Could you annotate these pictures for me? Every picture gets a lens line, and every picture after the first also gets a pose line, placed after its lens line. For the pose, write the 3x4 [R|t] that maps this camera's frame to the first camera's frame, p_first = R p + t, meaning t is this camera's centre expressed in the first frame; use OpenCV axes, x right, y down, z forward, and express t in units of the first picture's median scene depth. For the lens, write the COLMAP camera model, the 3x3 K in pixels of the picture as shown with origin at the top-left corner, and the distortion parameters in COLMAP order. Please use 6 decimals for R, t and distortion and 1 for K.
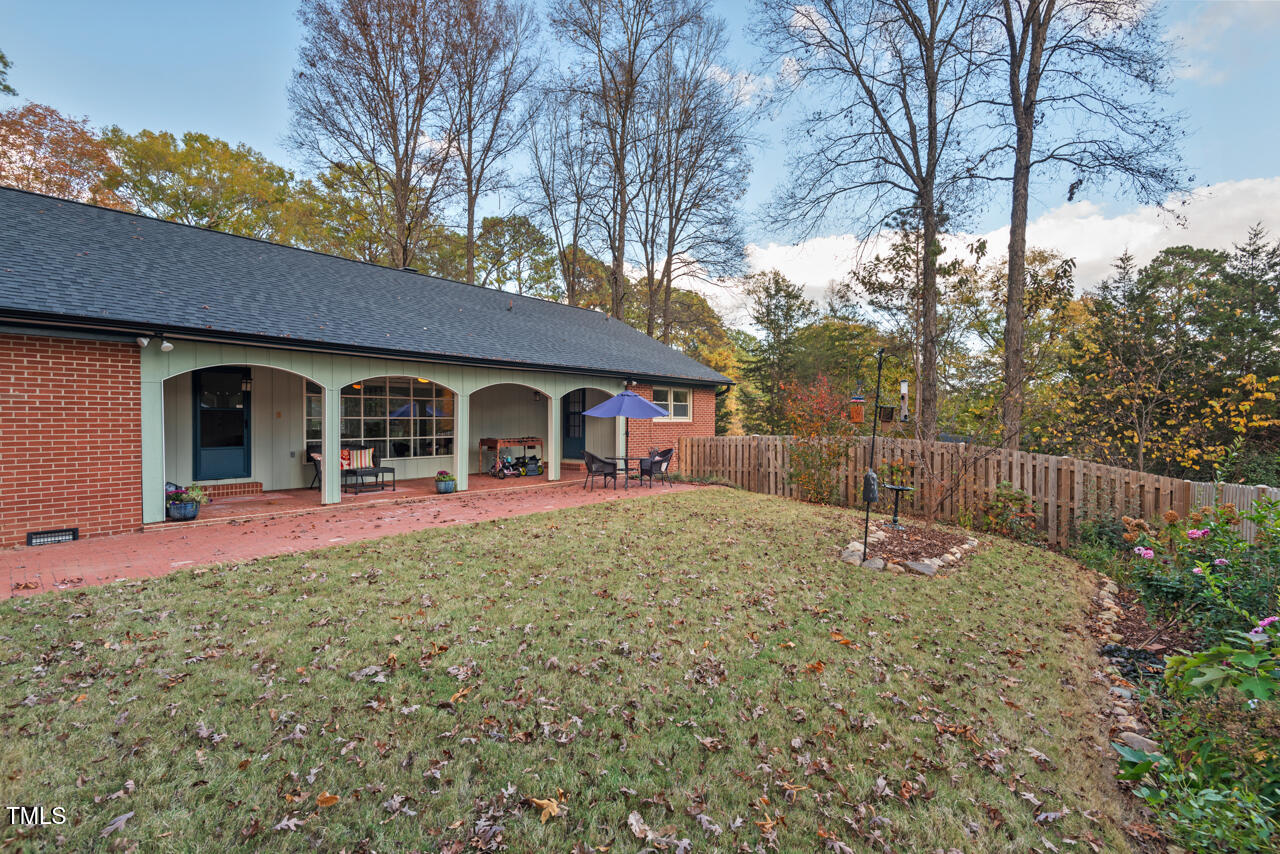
lens RADIAL K [[601.9, 0, 636.8], [0, 601.9, 429.5], [0, 0, 1]] dist [0.003603, -0.006605]
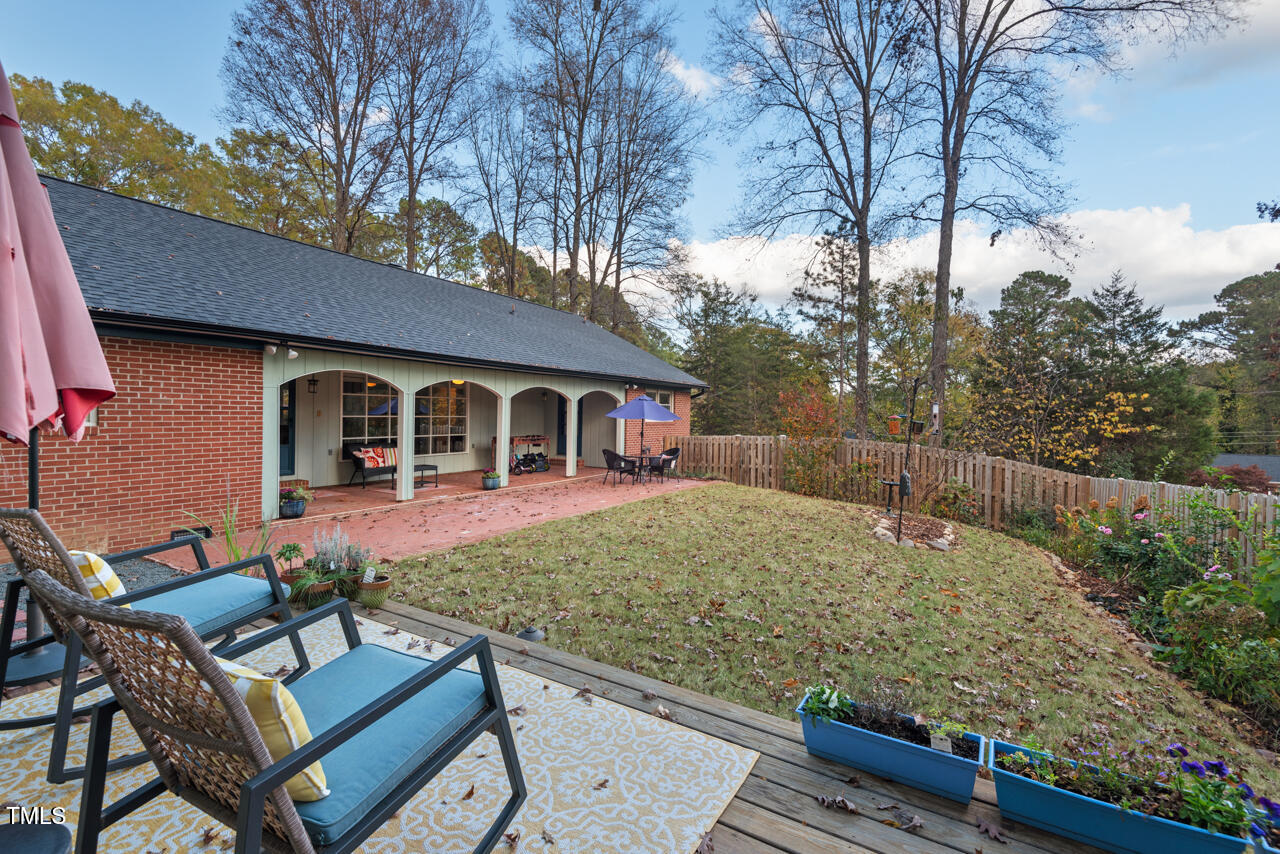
lens RADIAL K [[601.9, 0, 645.8], [0, 601.9, 421.7], [0, 0, 1]] dist [0.003603, -0.006605]
pose [[0.984391, 0.013834, 0.175453, -0.163239], [-0.014106, 0.999900, 0.000302, -0.013057], [-0.175432, -0.002772, 0.984488, -0.073839]]
